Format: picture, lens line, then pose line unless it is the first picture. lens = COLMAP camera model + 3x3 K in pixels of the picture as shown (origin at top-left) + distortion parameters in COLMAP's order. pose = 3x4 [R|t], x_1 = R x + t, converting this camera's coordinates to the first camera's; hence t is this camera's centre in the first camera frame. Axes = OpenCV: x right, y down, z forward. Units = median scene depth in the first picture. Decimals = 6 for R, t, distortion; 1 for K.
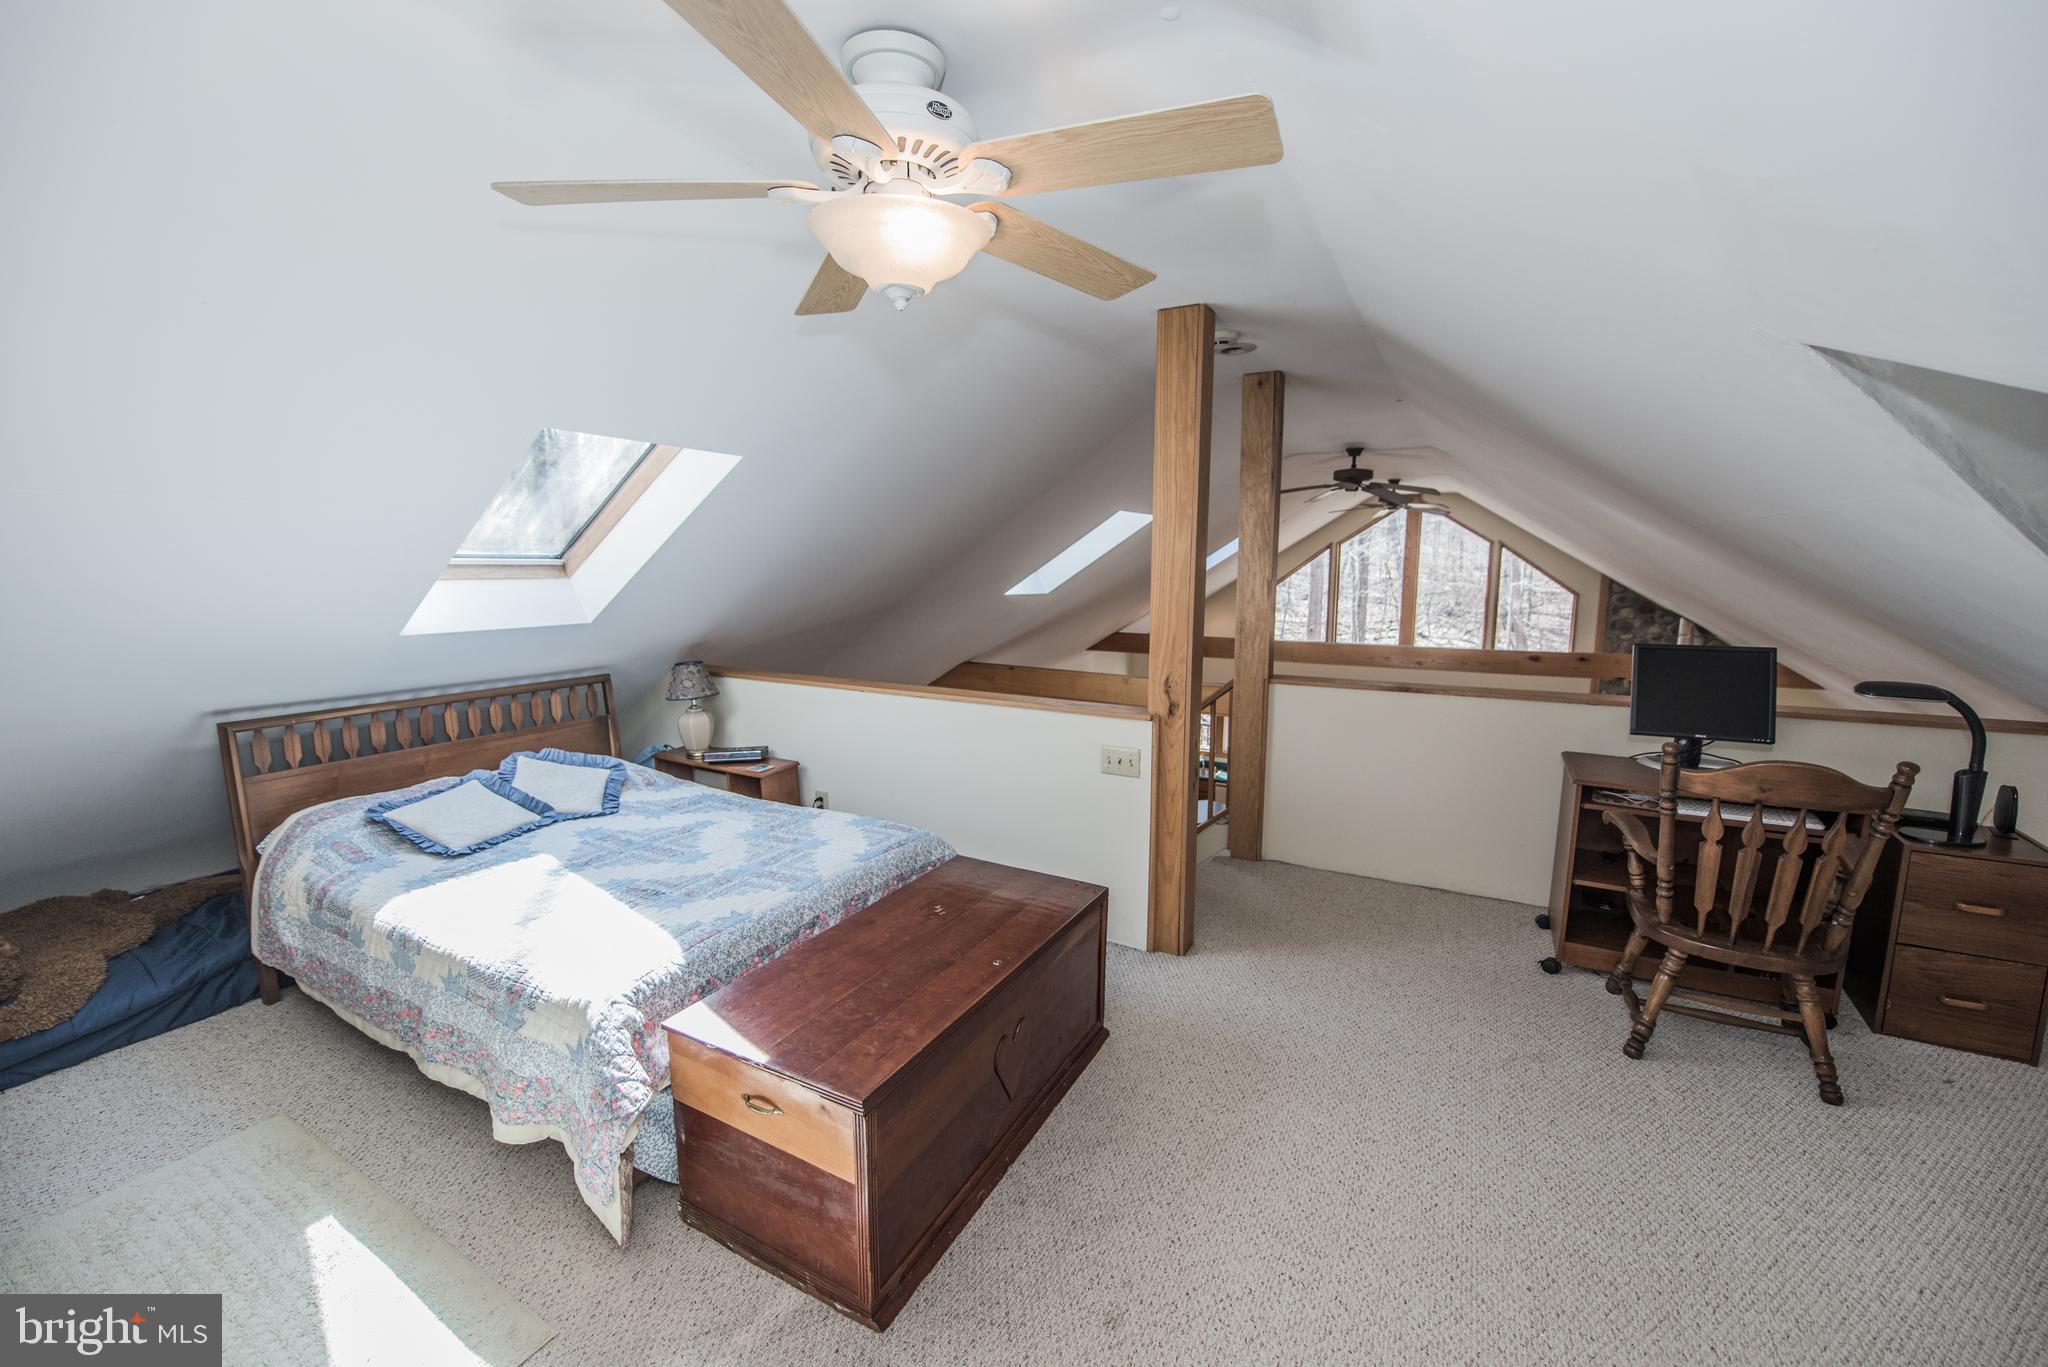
lens RADIAL K [[828.5, 0, 1020.3], [0, 828.5, 685.5], [0, 0, 1]] dist [-0.011620, -0.003748]
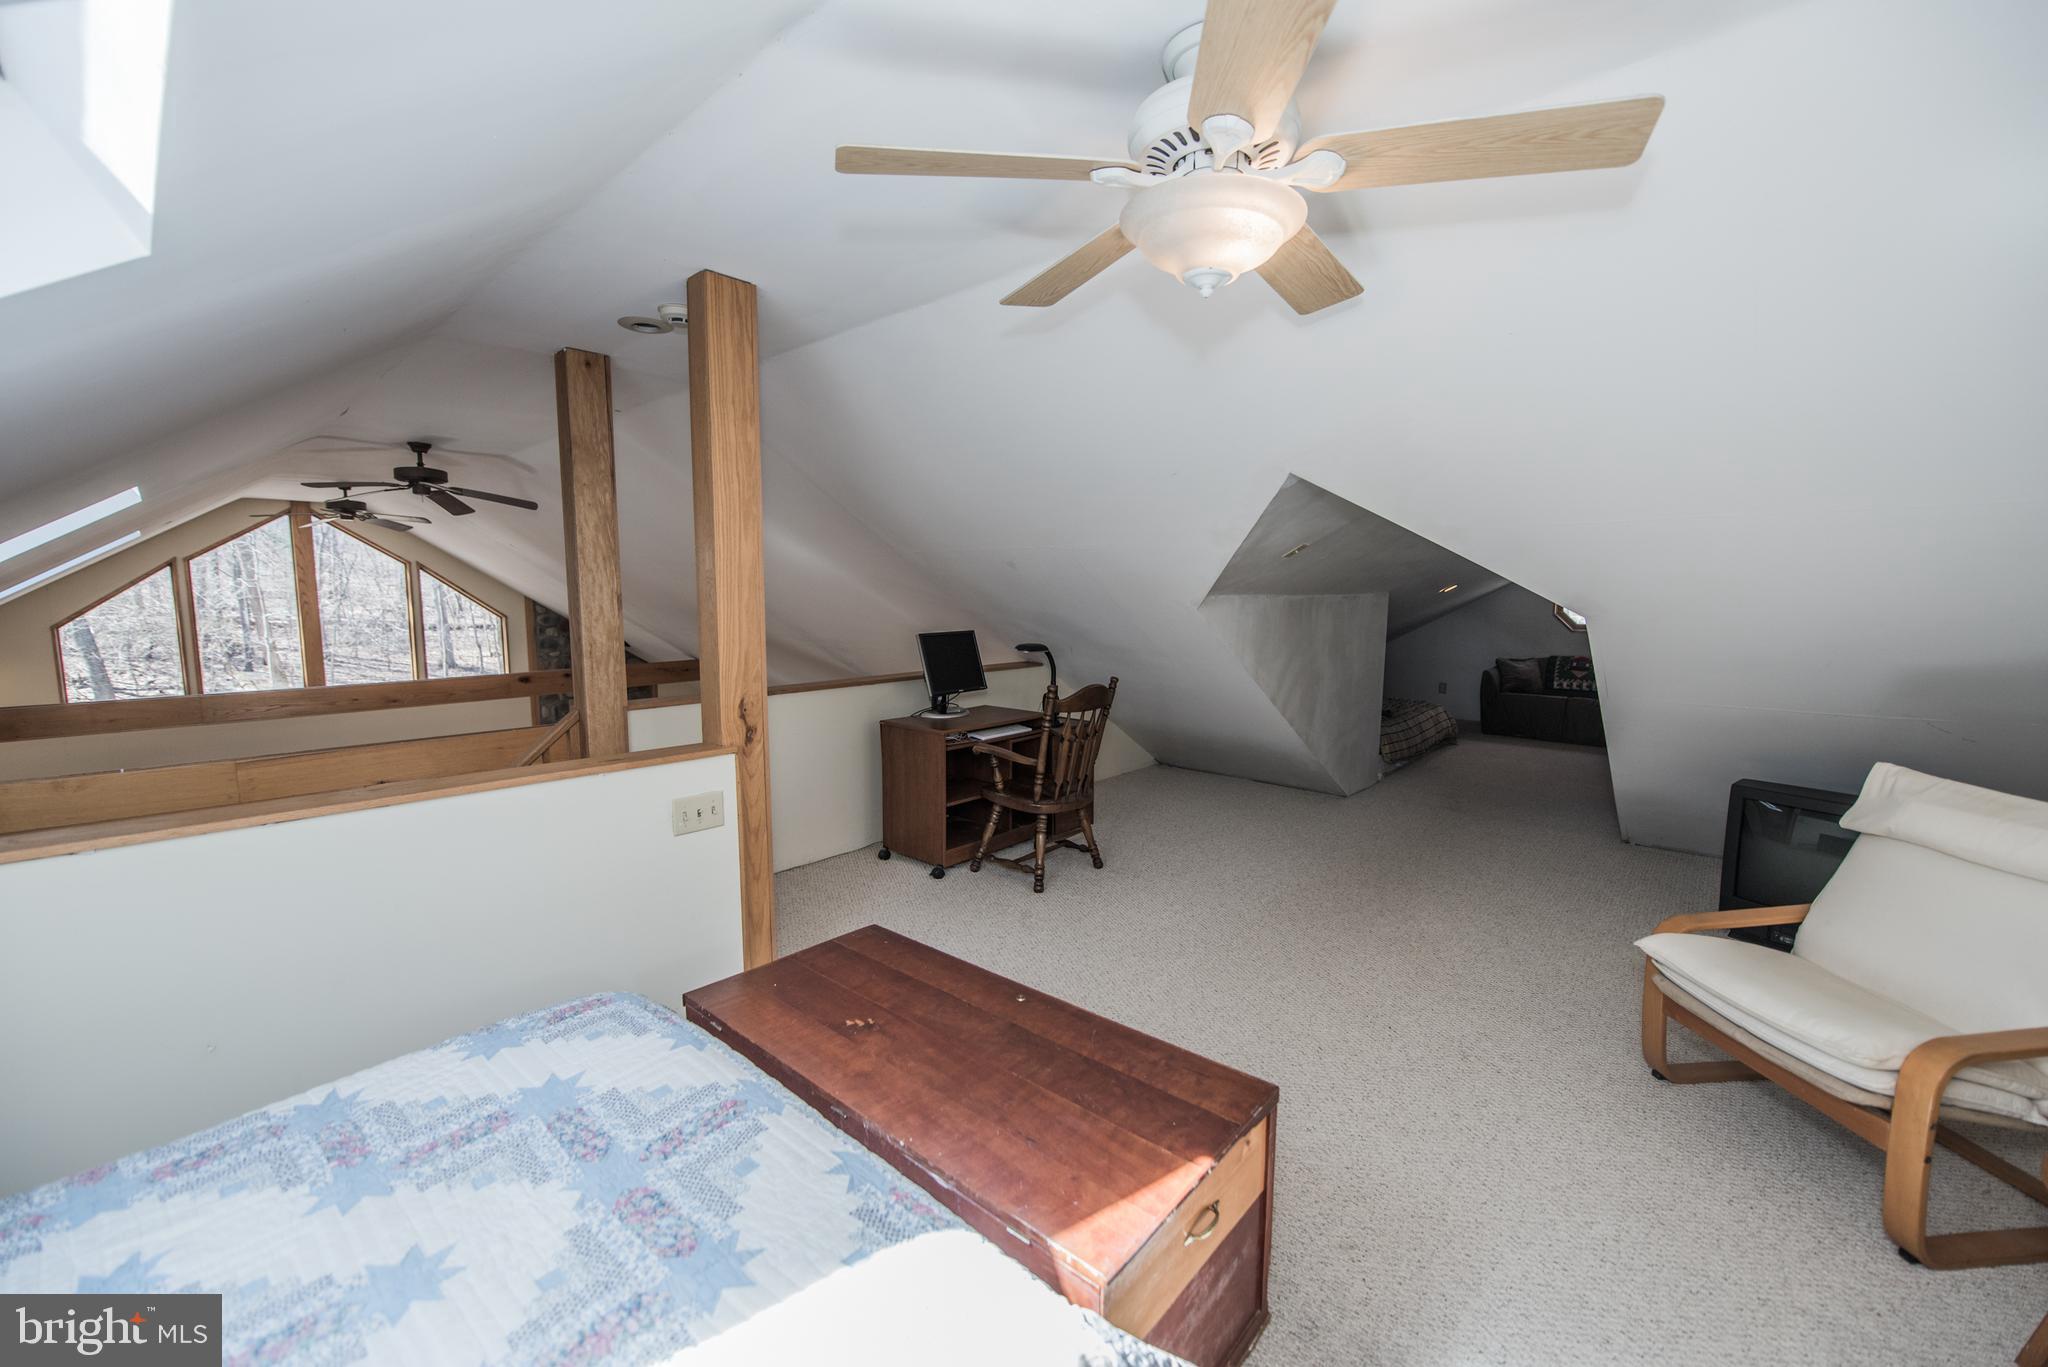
lens RADIAL K [[828.5, 0, 1020.3], [0, 828.5, 685.5], [0, 0, 1]] dist [-0.011620, -0.003748]
pose [[0.201979, -0.109523, 0.973247, -0.590269], [0.144629, 0.986168, 0.080962, -0.050935], [-0.968652, 0.124407, 0.215025, 0.516864]]
